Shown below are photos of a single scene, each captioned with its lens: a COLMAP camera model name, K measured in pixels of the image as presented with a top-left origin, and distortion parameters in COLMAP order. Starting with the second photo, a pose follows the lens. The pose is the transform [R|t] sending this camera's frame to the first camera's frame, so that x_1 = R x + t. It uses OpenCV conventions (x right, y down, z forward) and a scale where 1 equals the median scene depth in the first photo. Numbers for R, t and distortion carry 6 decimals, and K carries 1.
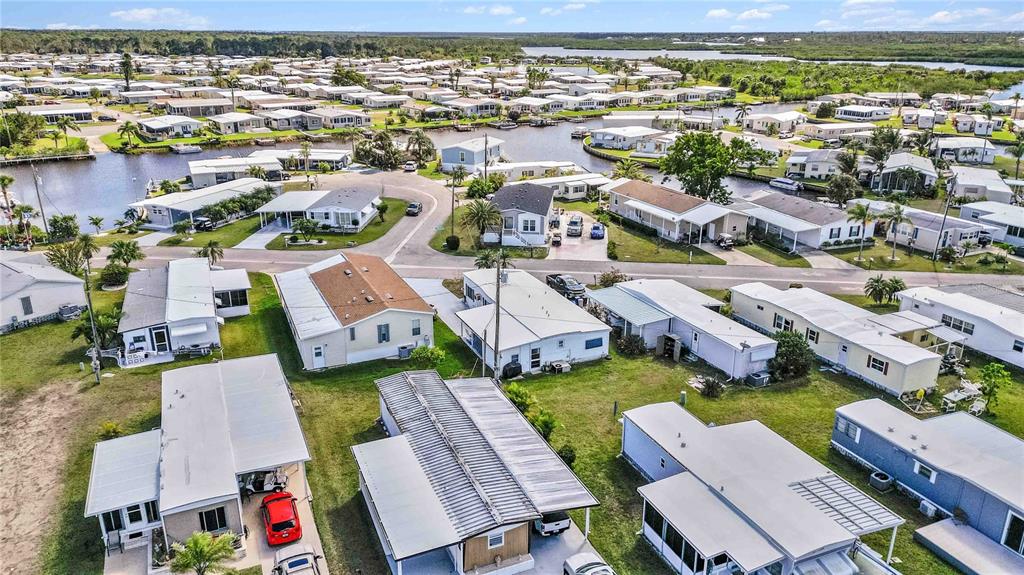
lens RADIAL K [[722.3, 0, 512.0], [0, 722.3, 287.5], [0, 0, 1]] dist [0.084531, -0.100063]
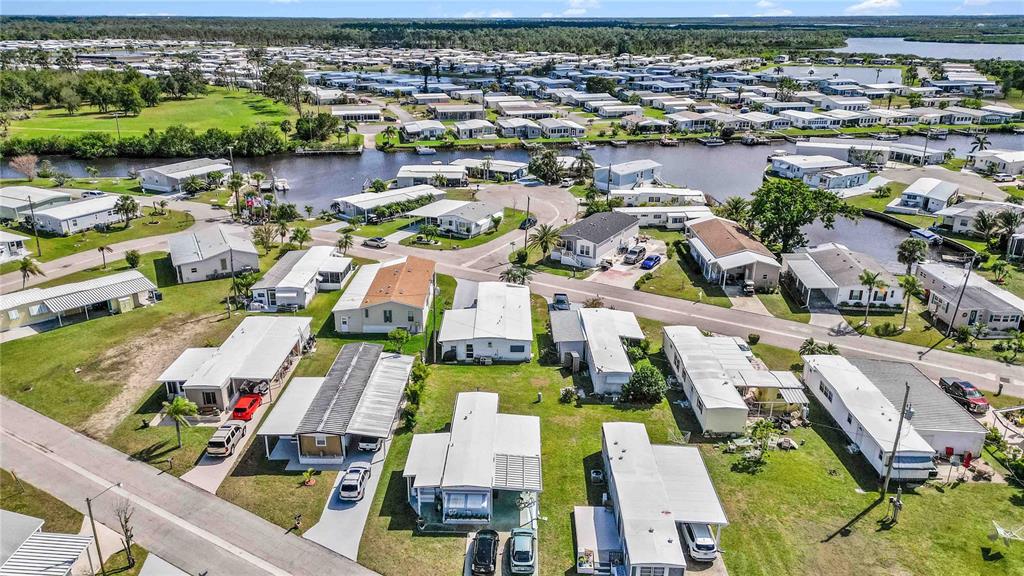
lens RADIAL K [[722.3, 0, 512.0], [0, 722.3, 288.0], [0, 0, 1]] dist [0.084531, -0.100063]
pose [[0.905578, 0.149504, -0.396960, 0.419455], [-0.140637, 0.988719, 0.051540, -0.070662], [0.400187, 0.009154, 0.916388, -0.173214]]
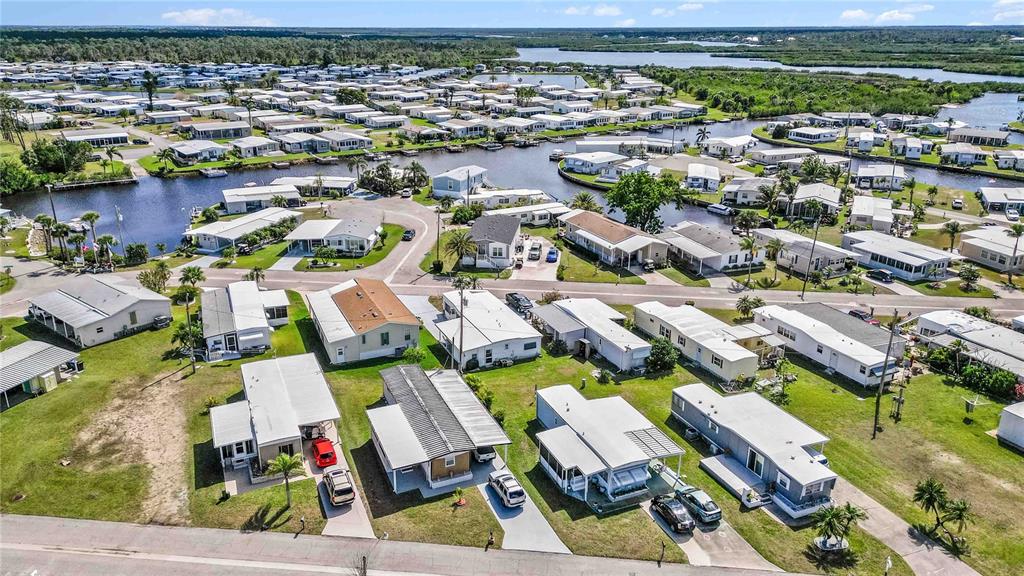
lens RADIAL K [[722.3, 0, 512.0], [0, 722.3, 288.0], [0, 0, 1]] dist [0.084531, -0.100063]
pose [[0.999994, 0.003317, 0.001313, 0.049577], [-0.003330, 0.999947, 0.009706, -0.035329], [-0.001281, -0.009710, 0.999952, -0.297524]]
